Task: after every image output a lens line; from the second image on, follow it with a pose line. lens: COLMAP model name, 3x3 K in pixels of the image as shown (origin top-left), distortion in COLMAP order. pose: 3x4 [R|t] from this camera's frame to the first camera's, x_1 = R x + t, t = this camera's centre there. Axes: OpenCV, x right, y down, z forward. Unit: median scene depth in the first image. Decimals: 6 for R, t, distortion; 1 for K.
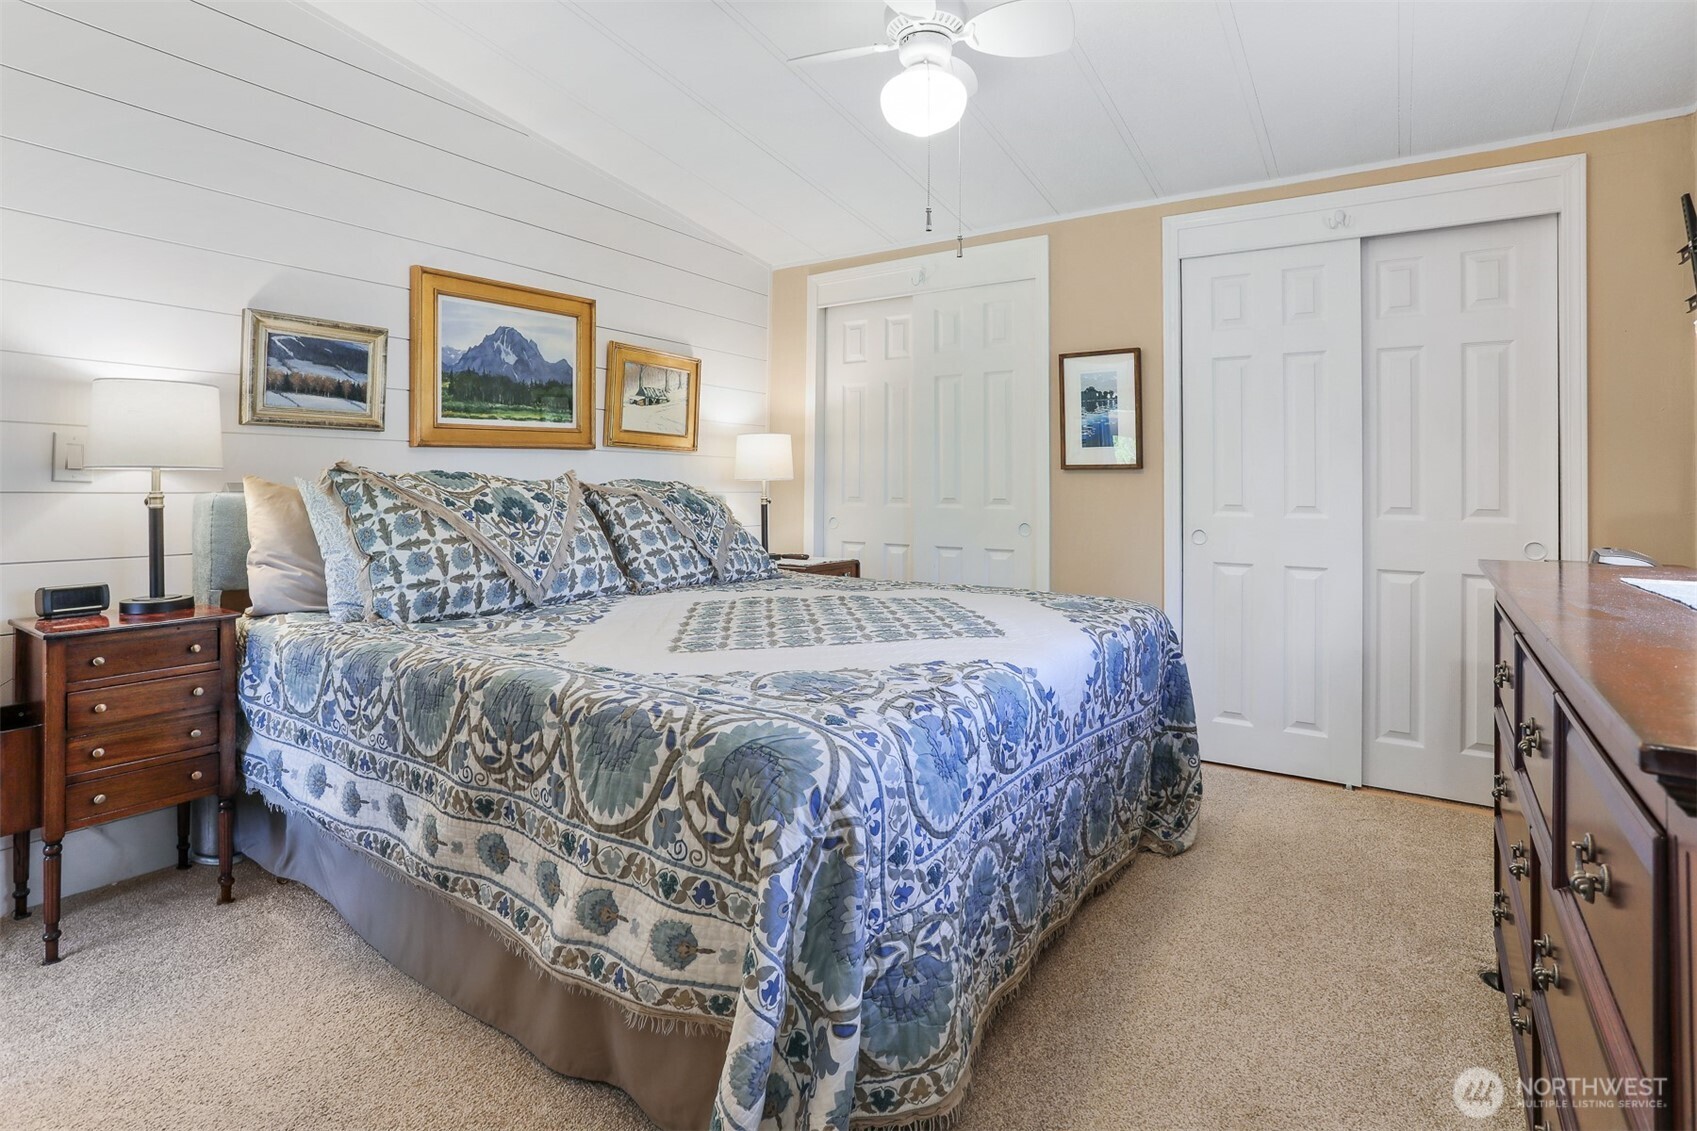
lens RADIAL K [[847.1, 0, 849.0], [0, 847.1, 469.6], [0, 0, 1]] dist [-0.034786, -0.000165]
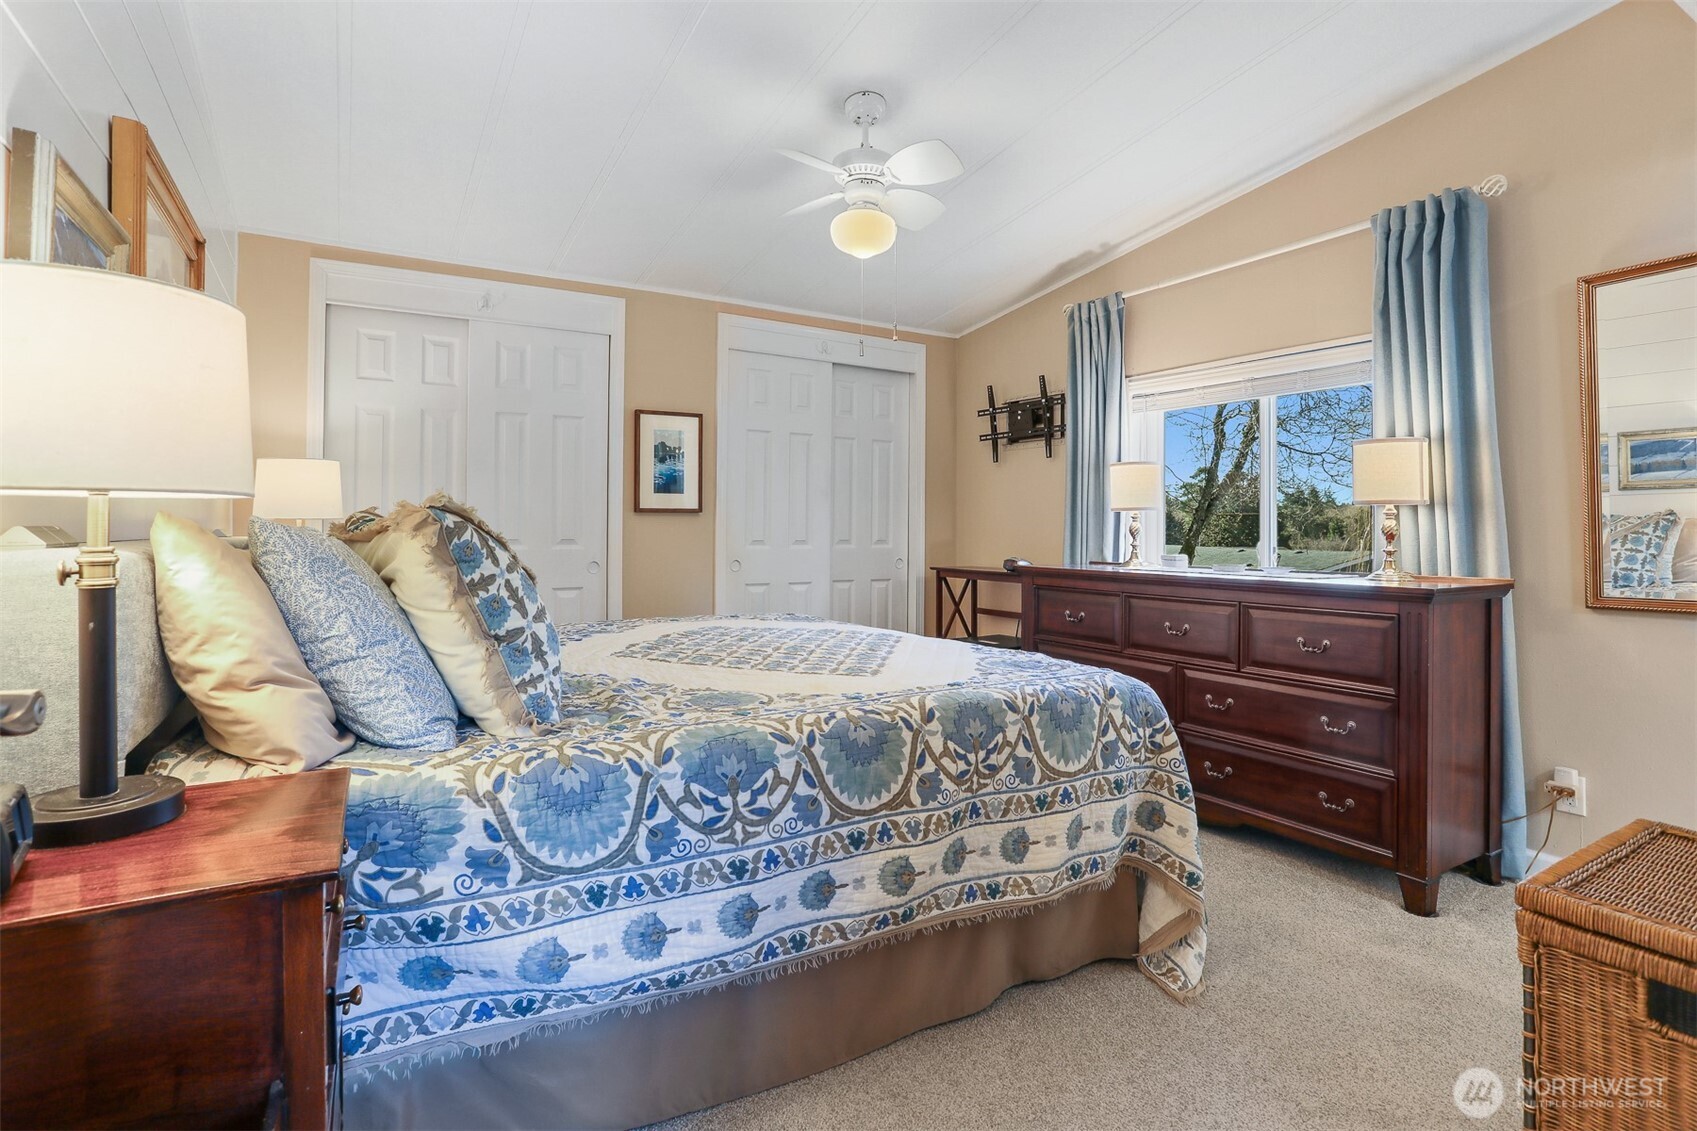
lens RADIAL K [[828.8, 0, 836.2], [0, 828.8, 532.2], [0, 0, 1]] dist [-0.074291, 0.040284]
pose [[0.433606, -0.007778, 0.901069, -0.671036], [-0.020112, 0.999630, 0.018307, 0.001222], [-0.900878, -0.026061, 0.433290, 0.304416]]
